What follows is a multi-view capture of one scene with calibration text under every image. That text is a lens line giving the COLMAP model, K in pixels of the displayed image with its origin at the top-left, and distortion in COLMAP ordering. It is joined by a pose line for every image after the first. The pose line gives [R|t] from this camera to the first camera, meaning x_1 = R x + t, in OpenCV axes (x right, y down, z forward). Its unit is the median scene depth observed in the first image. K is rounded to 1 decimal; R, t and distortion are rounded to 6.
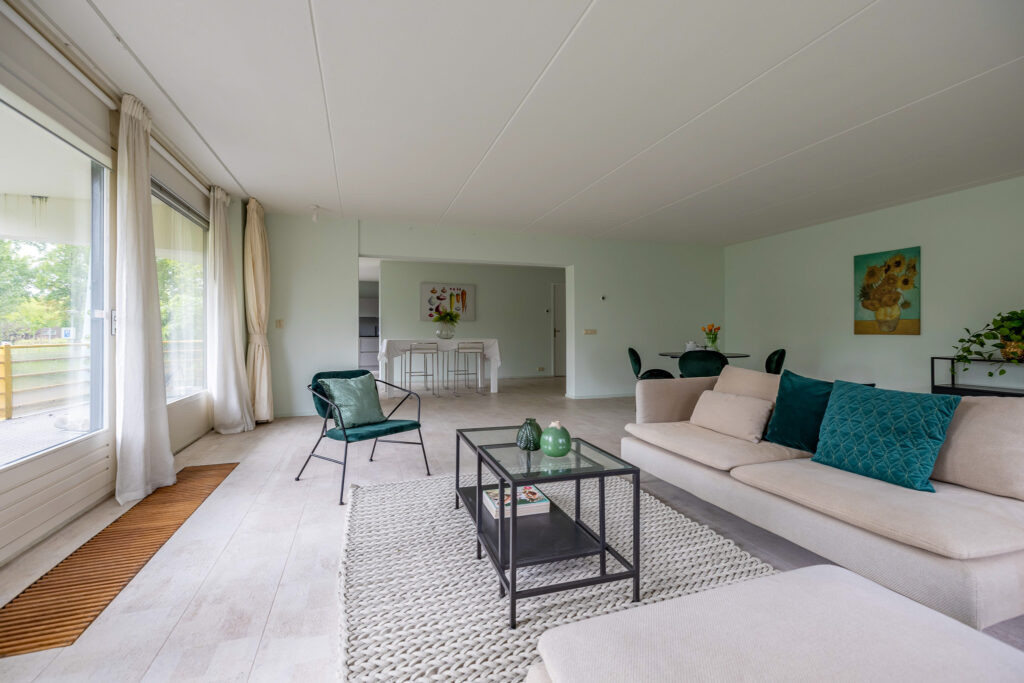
lens RADIAL K [[448.0, 0, 522.4], [0, 448.0, 333.1], [0, 0, 1]] dist [0.001979, 0.000868]
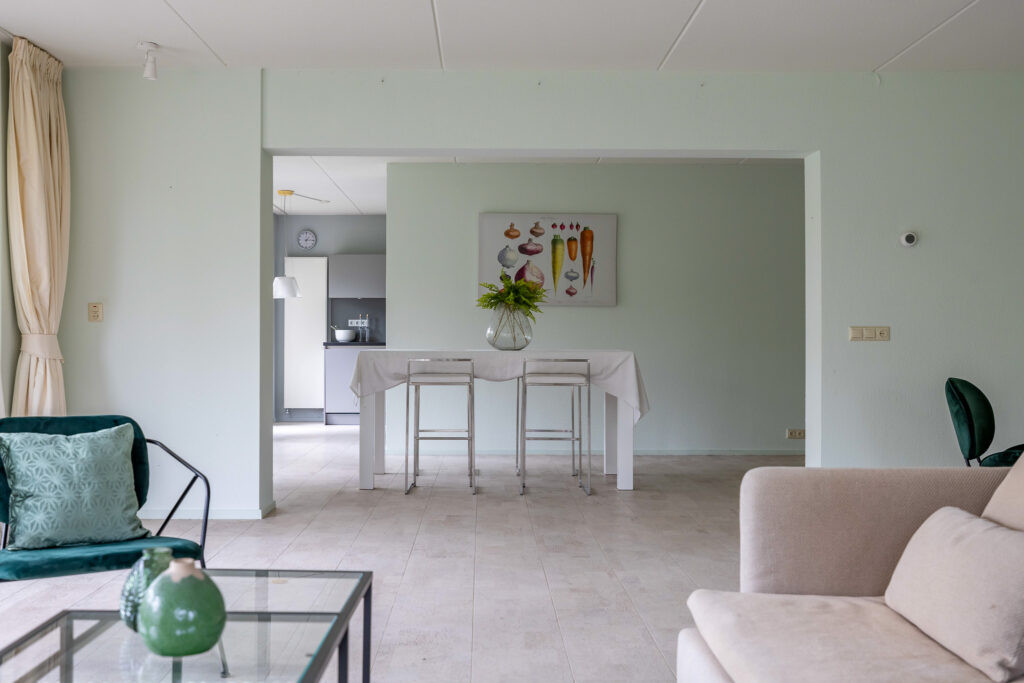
lens RADIAL K [[1117.4, 0, 503.7], [0, 1117.4, 342.1], [0, 0, 1]] dist [-0.005131, 0.000000]
pose [[0.944493, 0.006681, -0.328463, 0.210859], [-0.005898, 0.999977, 0.003380, 0.003349], [0.328478, -0.001255, 0.944511, 0.069904]]
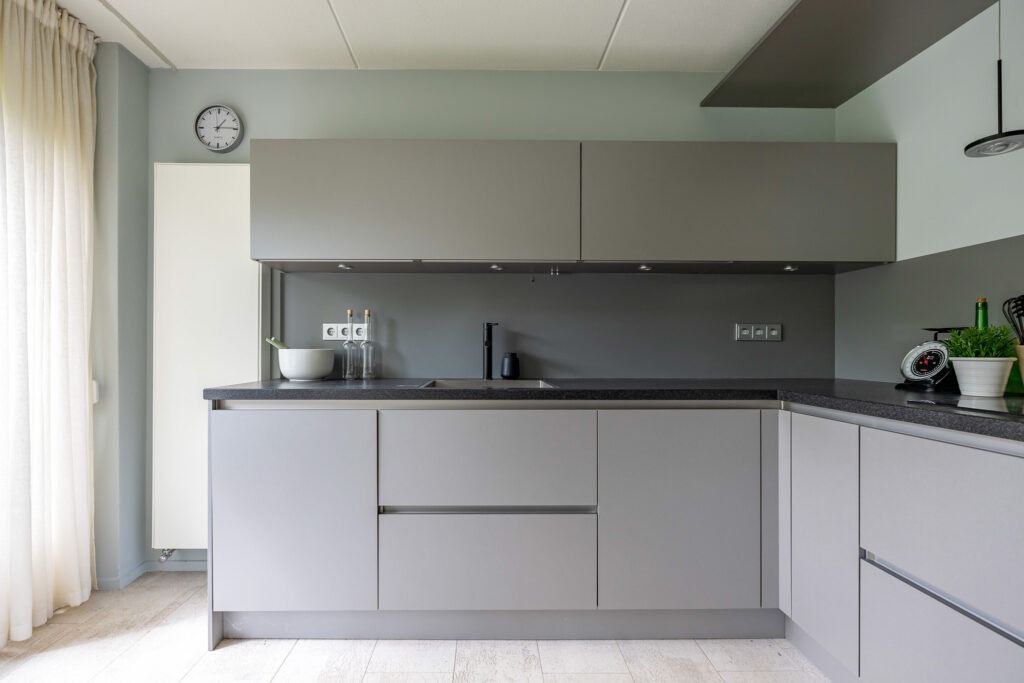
lens RADIAL K [[466.9, 0, 499.1], [0, 466.9, 352.5], [0, 0, 1]] dist [0.000440, 0.000131]
pose [[0.943018, 0.011322, -0.332549, -0.559932], [-0.010744, 0.999936, 0.003578, -0.011552], [0.332569, 0.000198, 0.943079, 1.782096]]
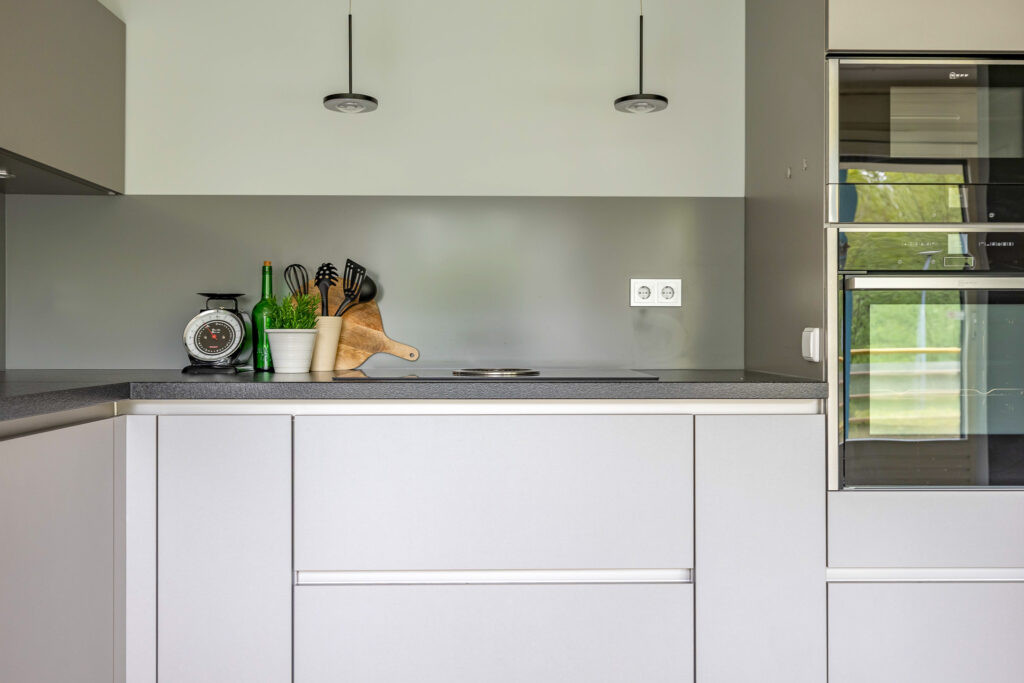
lens RADIAL K [[916.5, 0, 513.3], [0, 916.5, 346.3], [0, 0, 1]] dist [-0.002452, -0.002007]
pose [[0.332922, -0.002013, 0.942952, -0.772089], [-0.000240, 0.999998, 0.002220, -0.003774], [-0.942954, -0.000965, 0.332921, 1.859258]]
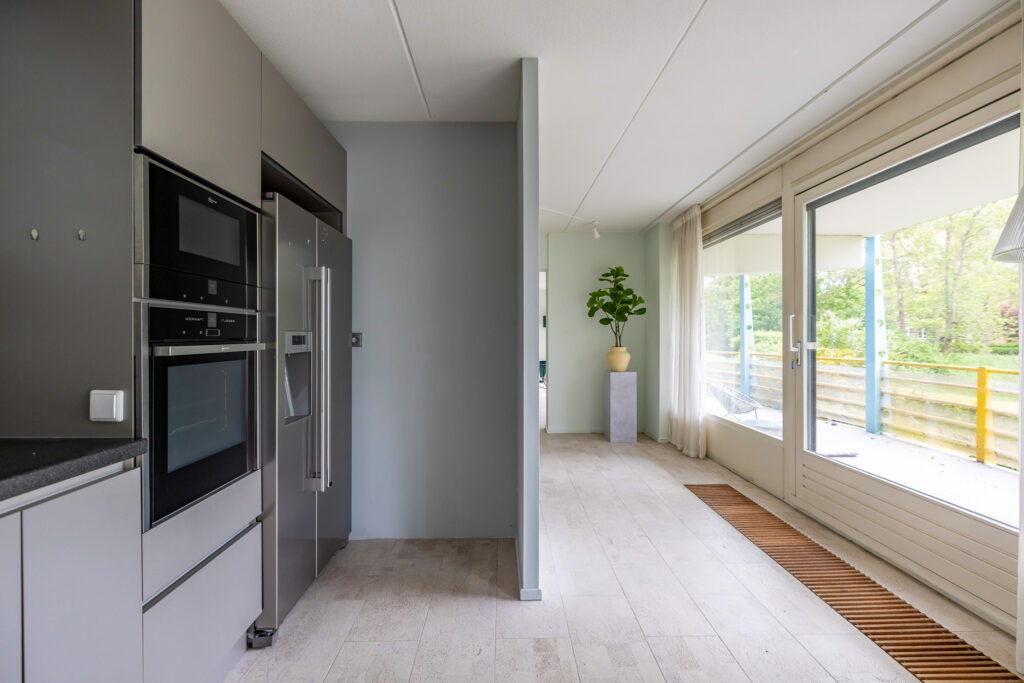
lens RADIAL K [[466.9, 0, 512.7], [0, 466.9, 336.5], [0, 0, 1]] dist [0.000440, 0.000131]
pose [[-0.949337, 0.004478, 0.314226, -0.616239], [0.005587, 0.999981, 0.002629, -0.033480], [-0.314209, 0.004252, -0.949344, 2.006846]]
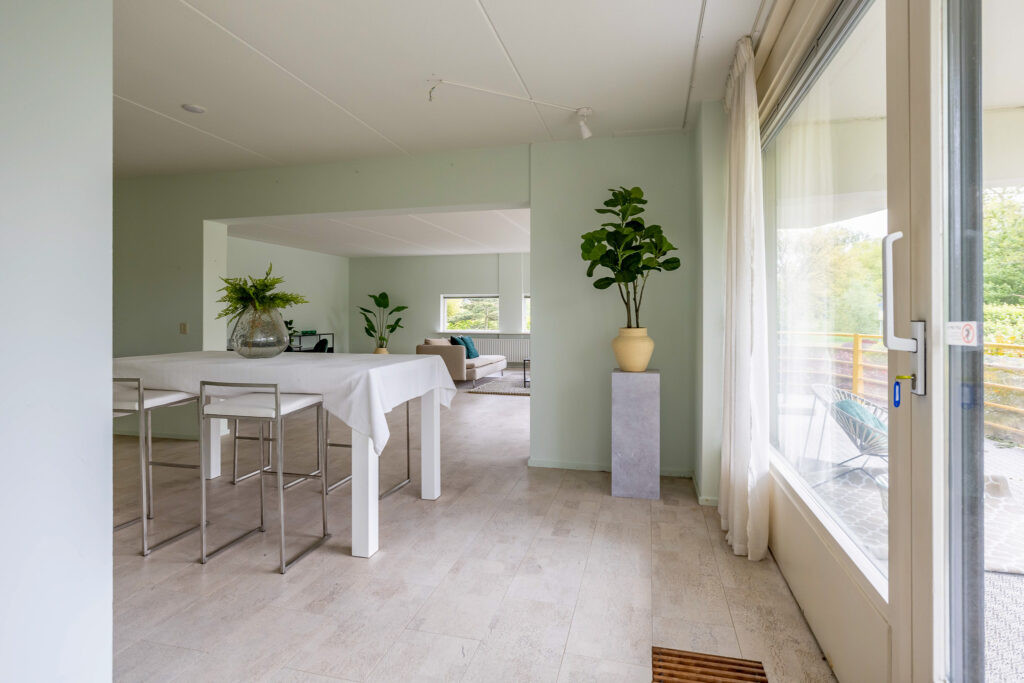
lens RADIAL K [[519.7, 0, 521.7], [0, 519.7, 315.3], [0, 0, 1]] dist [-0.001199, 0.001074]
pose [[-0.834312, 0.001238, 0.551292, -0.745765], [0.004496, 0.999980, 0.004558, -0.026928], [-0.551275, 0.006282, -0.834300, 1.617191]]
